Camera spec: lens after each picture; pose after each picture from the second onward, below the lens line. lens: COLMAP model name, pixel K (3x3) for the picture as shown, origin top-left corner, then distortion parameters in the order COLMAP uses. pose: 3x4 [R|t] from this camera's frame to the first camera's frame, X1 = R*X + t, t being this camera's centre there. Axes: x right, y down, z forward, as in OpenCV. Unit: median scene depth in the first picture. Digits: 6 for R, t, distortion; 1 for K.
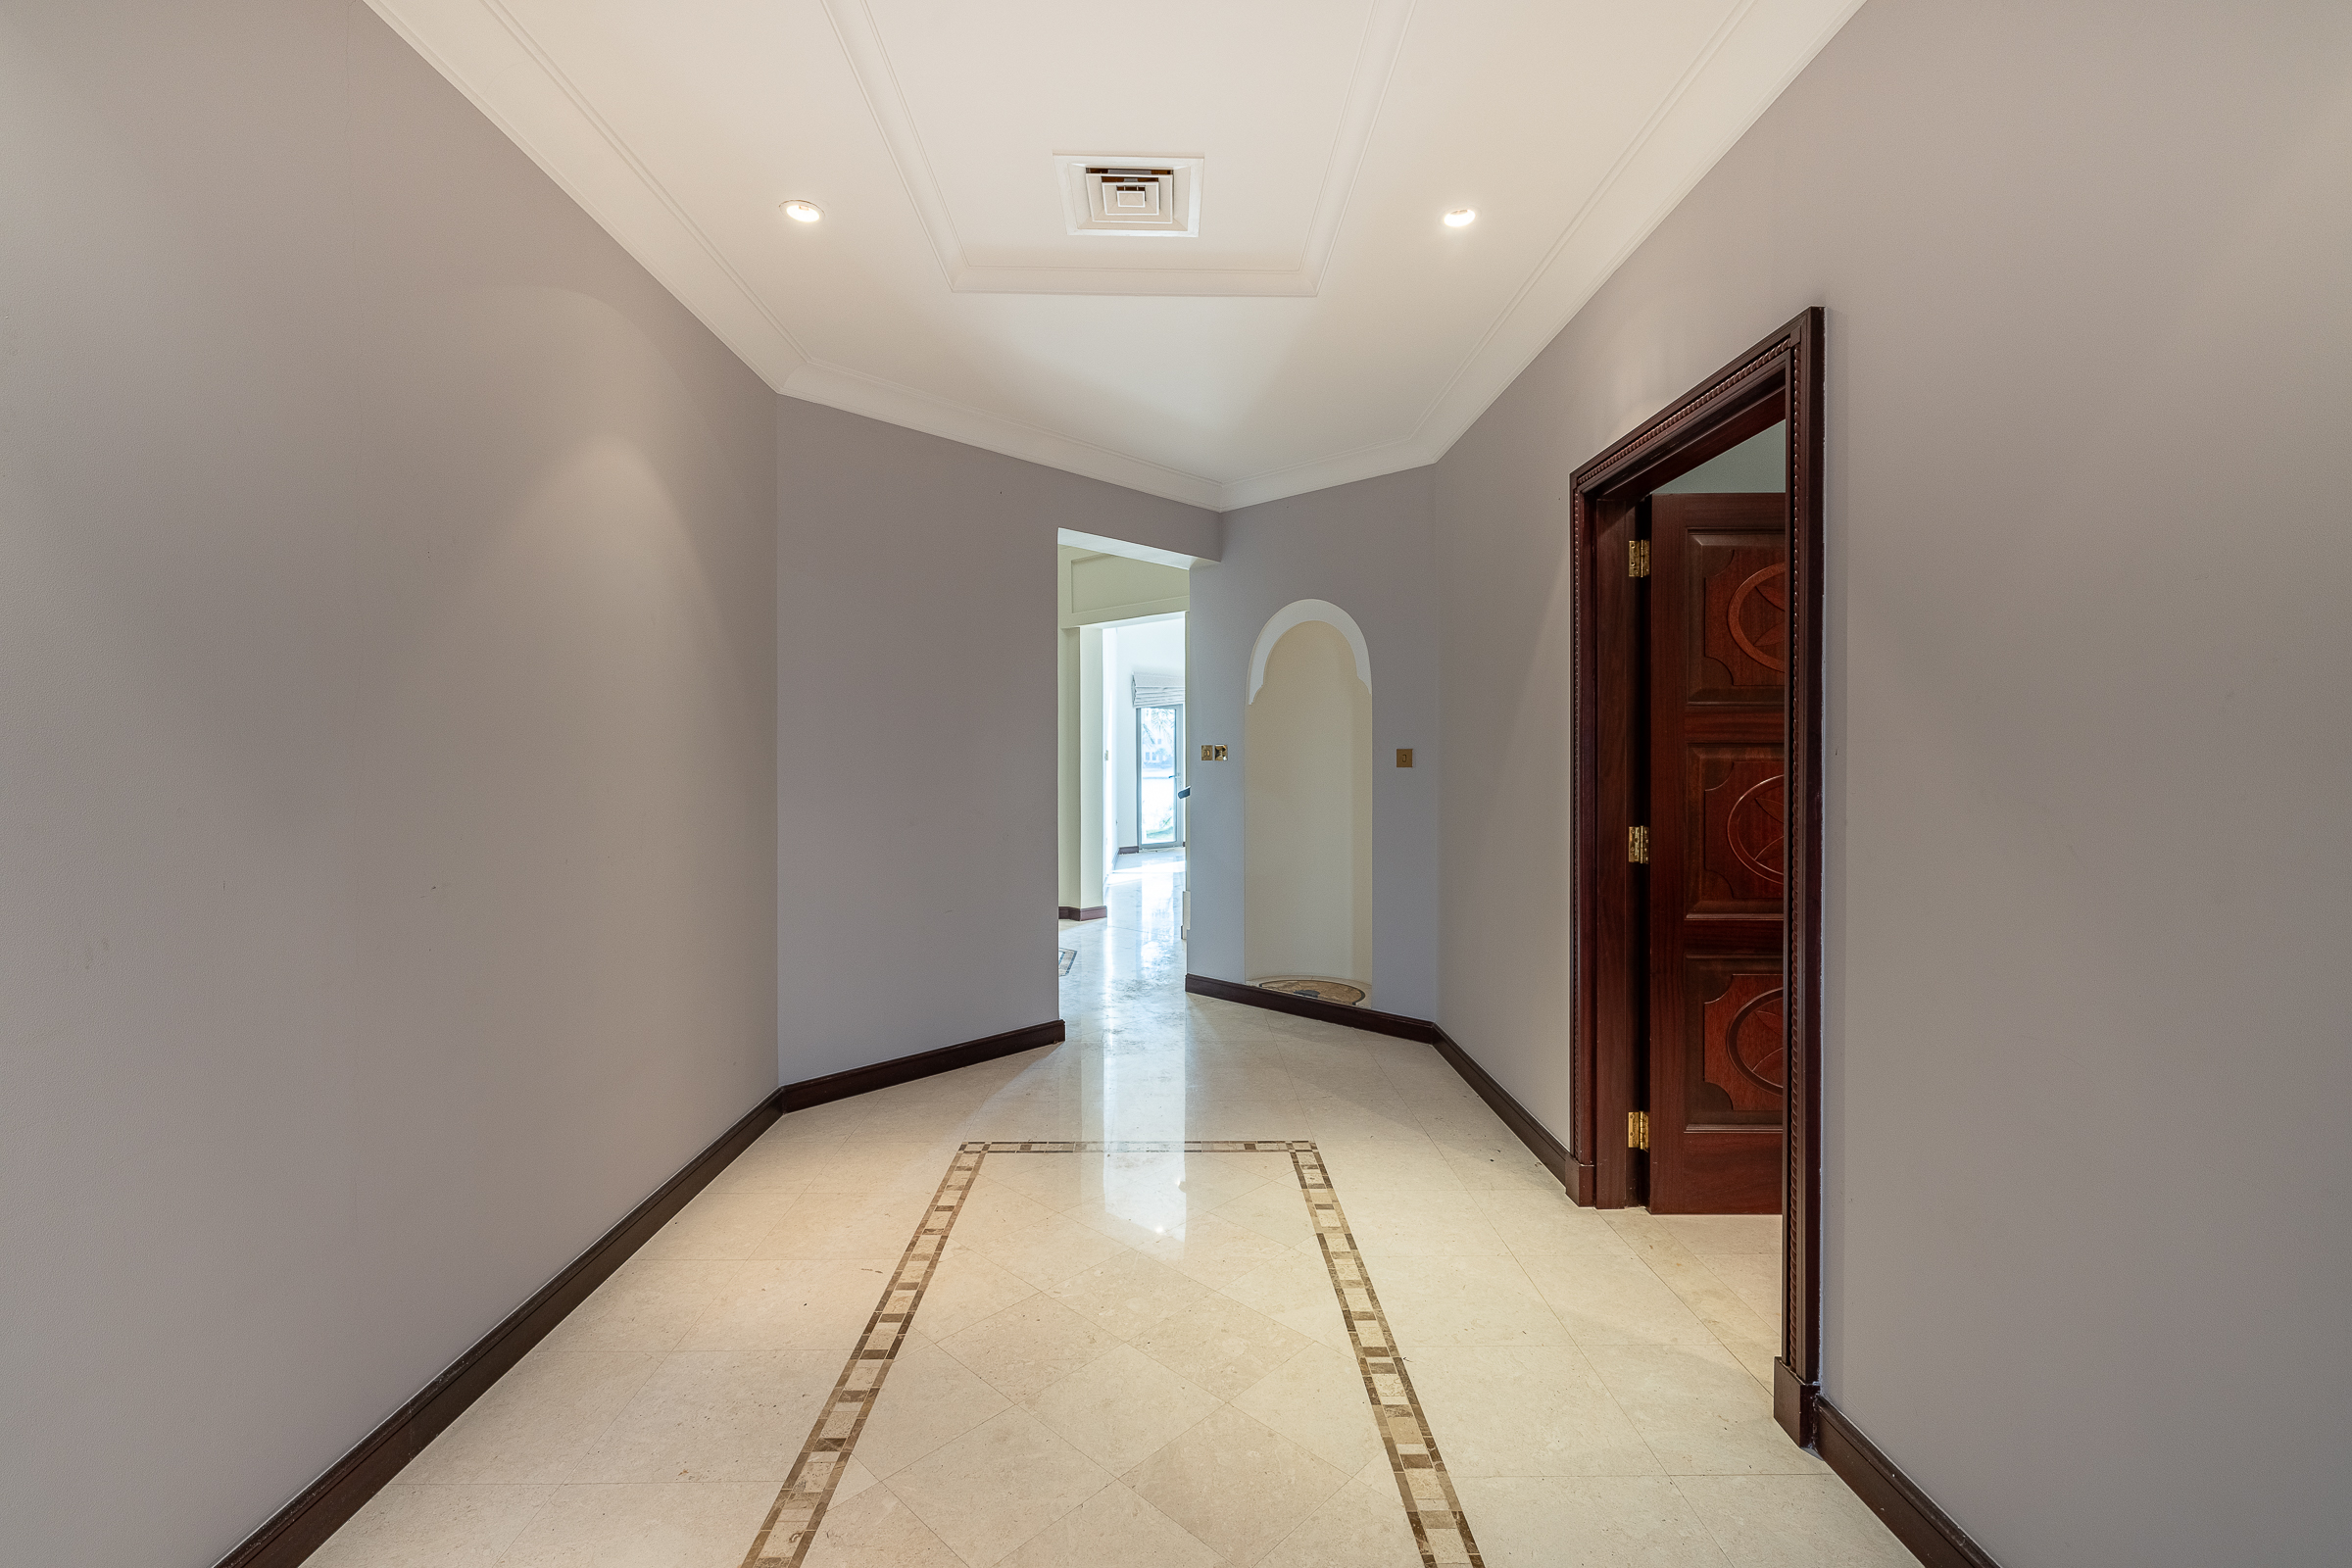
lens RADIAL K [[988.1, 0, 1168.8], [0, 988.1, 772.3], [0, 0, 1]] dist [0.001238, 0.000471]
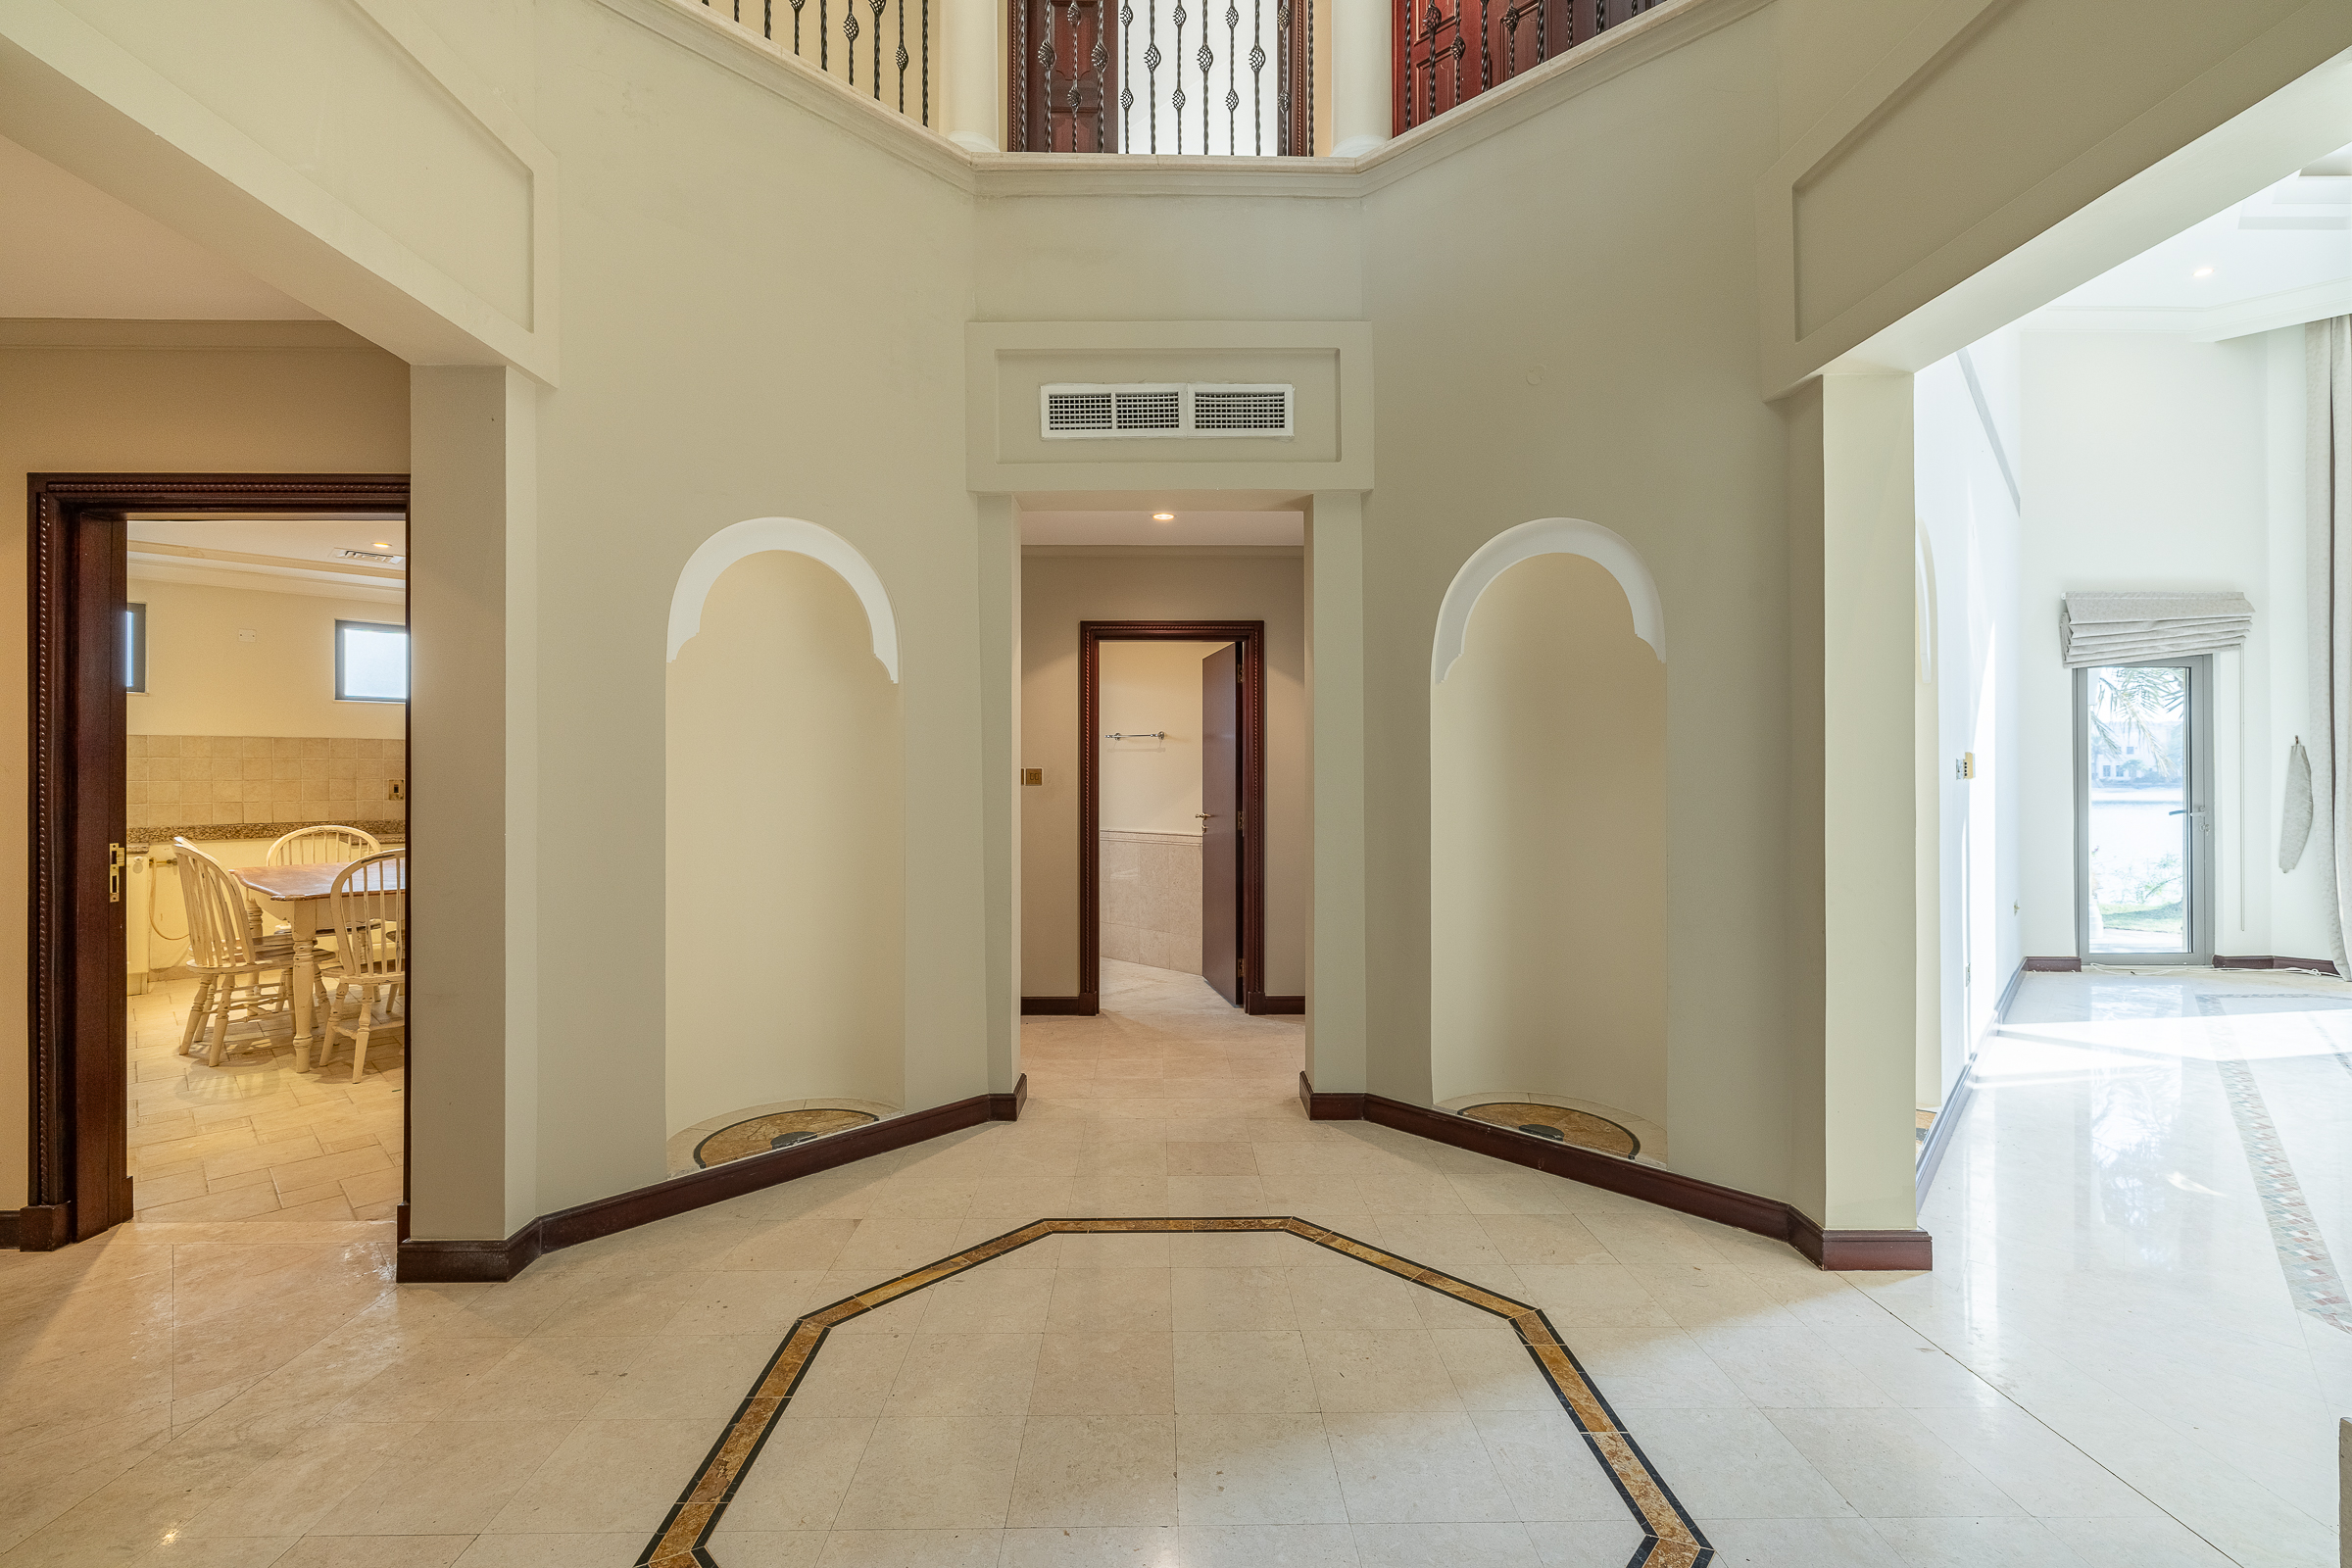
lens RADIAL K [[988.1, 0, 1168.8], [0, 988.1, 772.3], [0, 0, 1]] dist [0.001238, 0.000471]
pose [[0.712692, 0.000170, -0.701477, -0.009004], [-0.011086, 0.999878, -0.011020, -0.004200], [0.701390, 0.015631, 0.712607, 0.346662]]
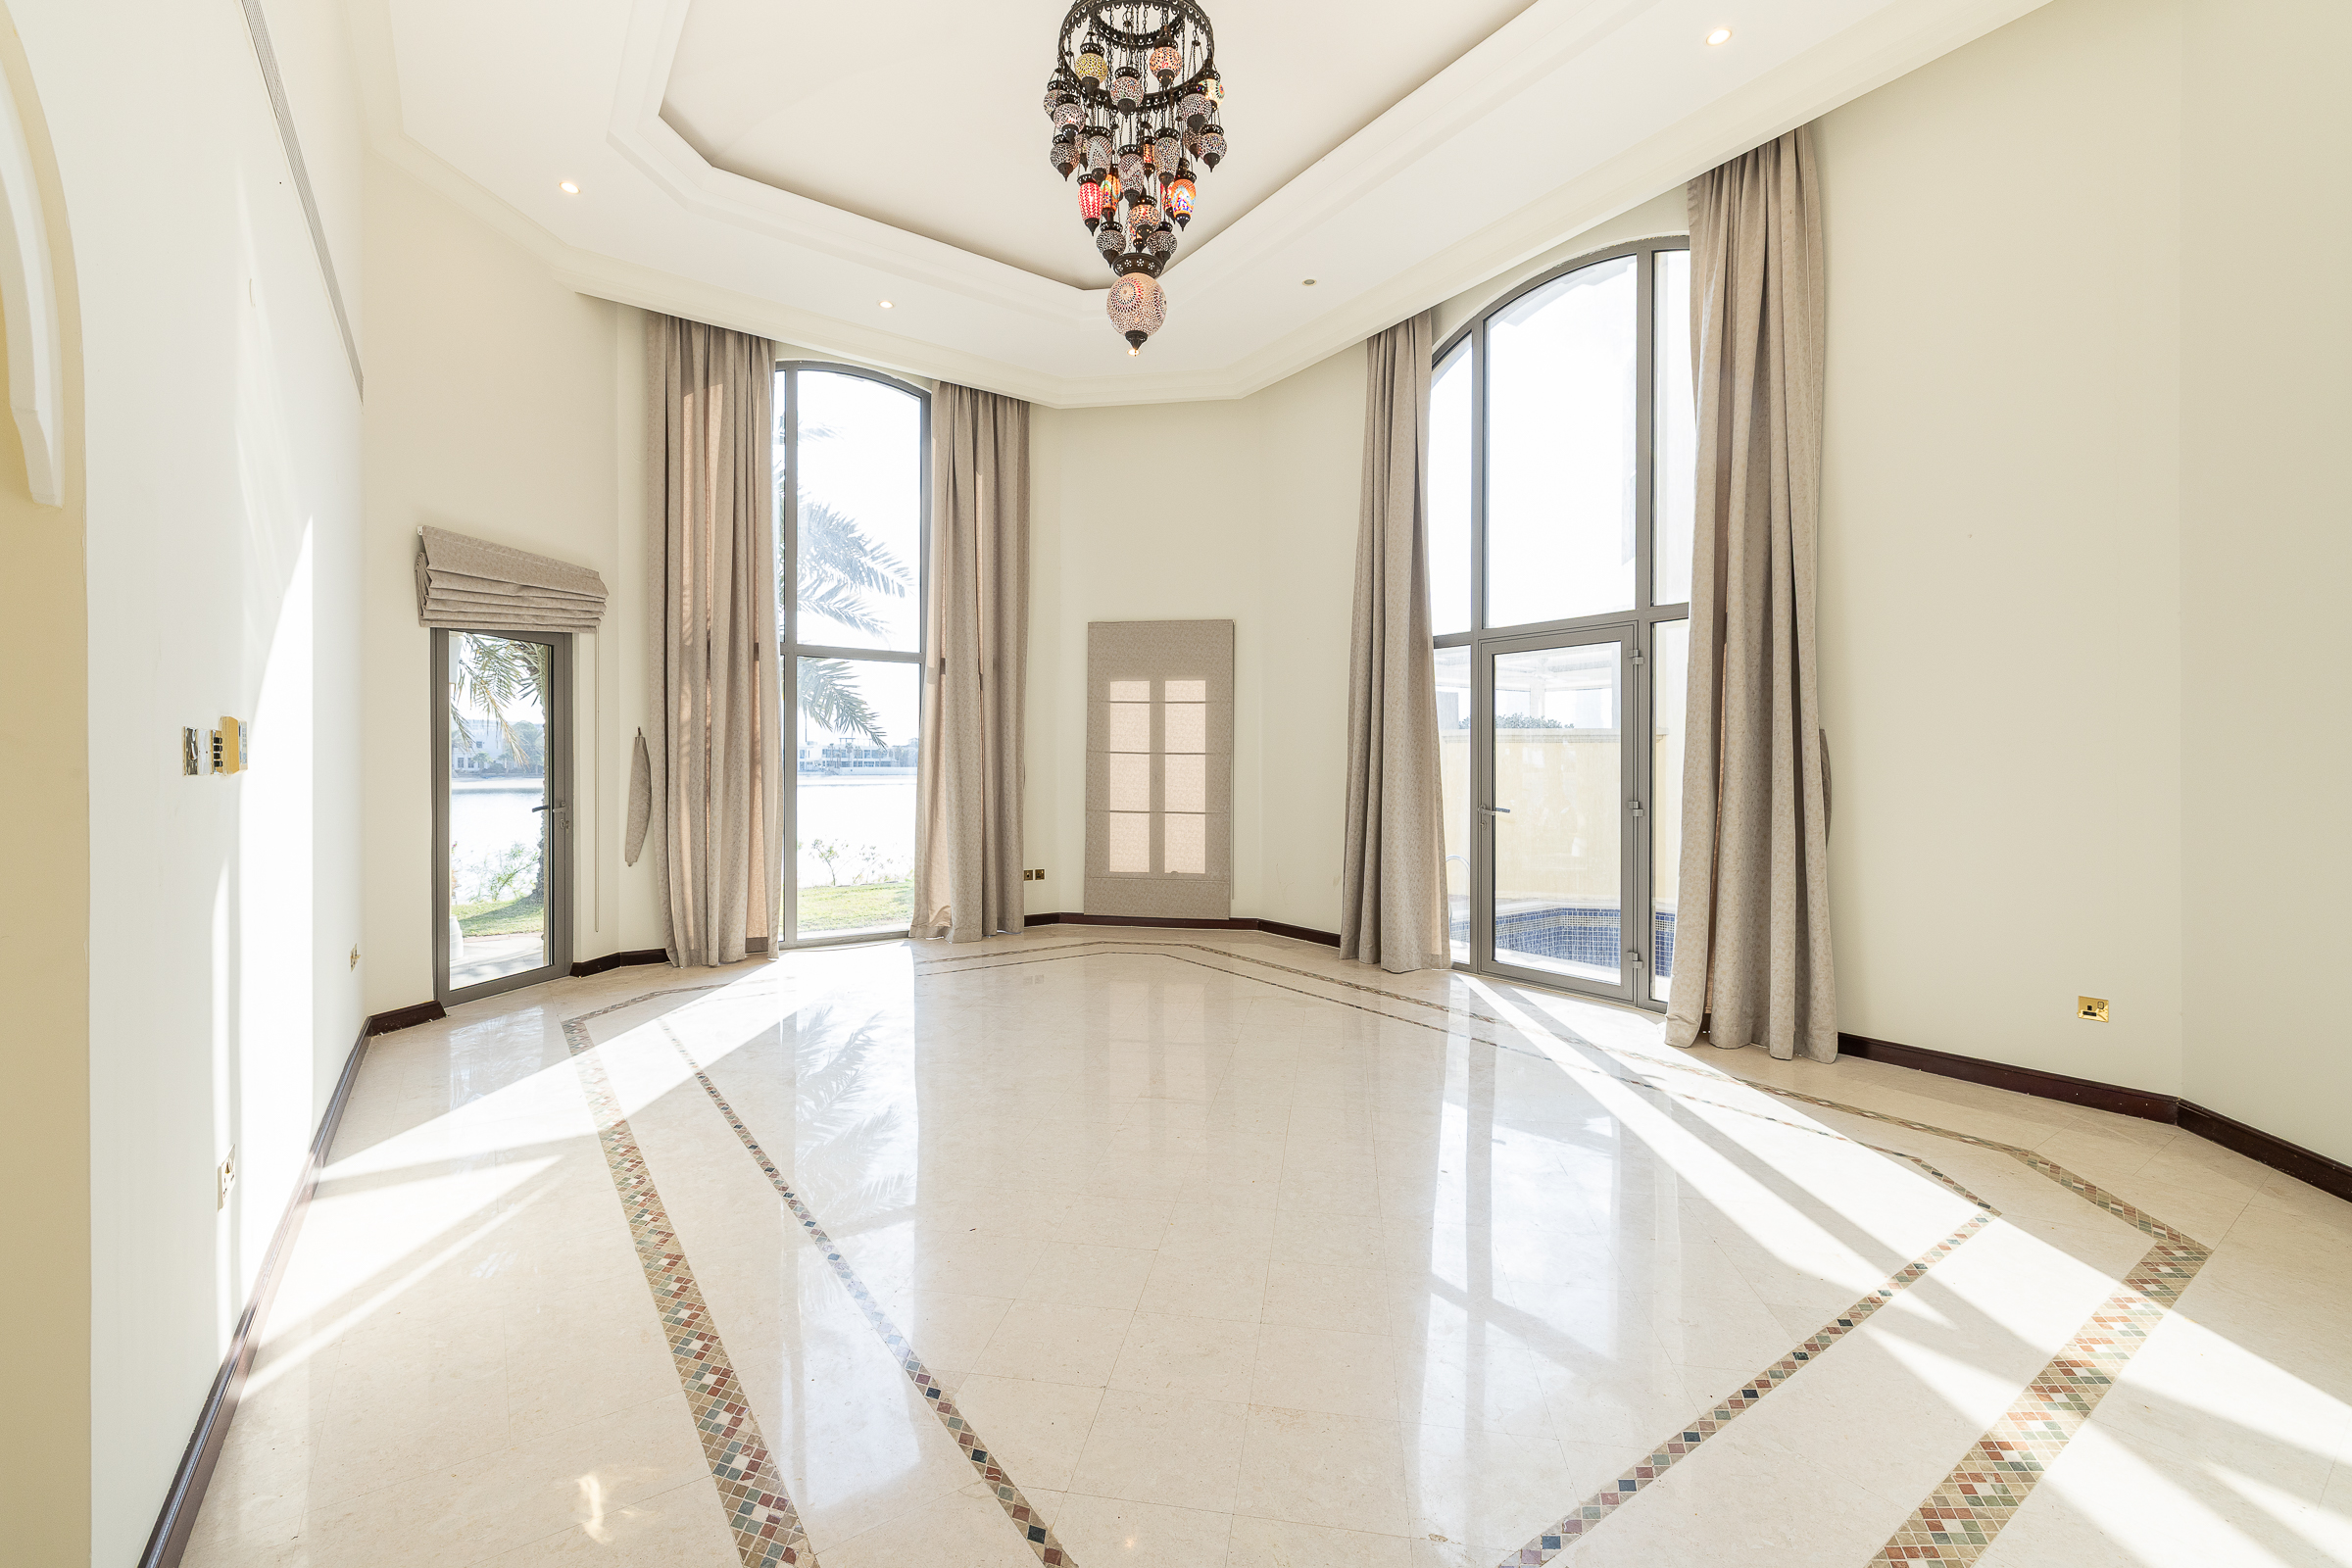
lens RADIAL K [[988.1, 0, 1168.8], [0, 988.1, 772.3], [0, 0, 1]] dist [0.001238, 0.000471]
pose [[0.823812, 0.002273, 0.566858, -0.015418], [0.003084, 0.999959, -0.008491, -0.006675], [-0.566854, 0.008743, 0.823772, 0.533921]]
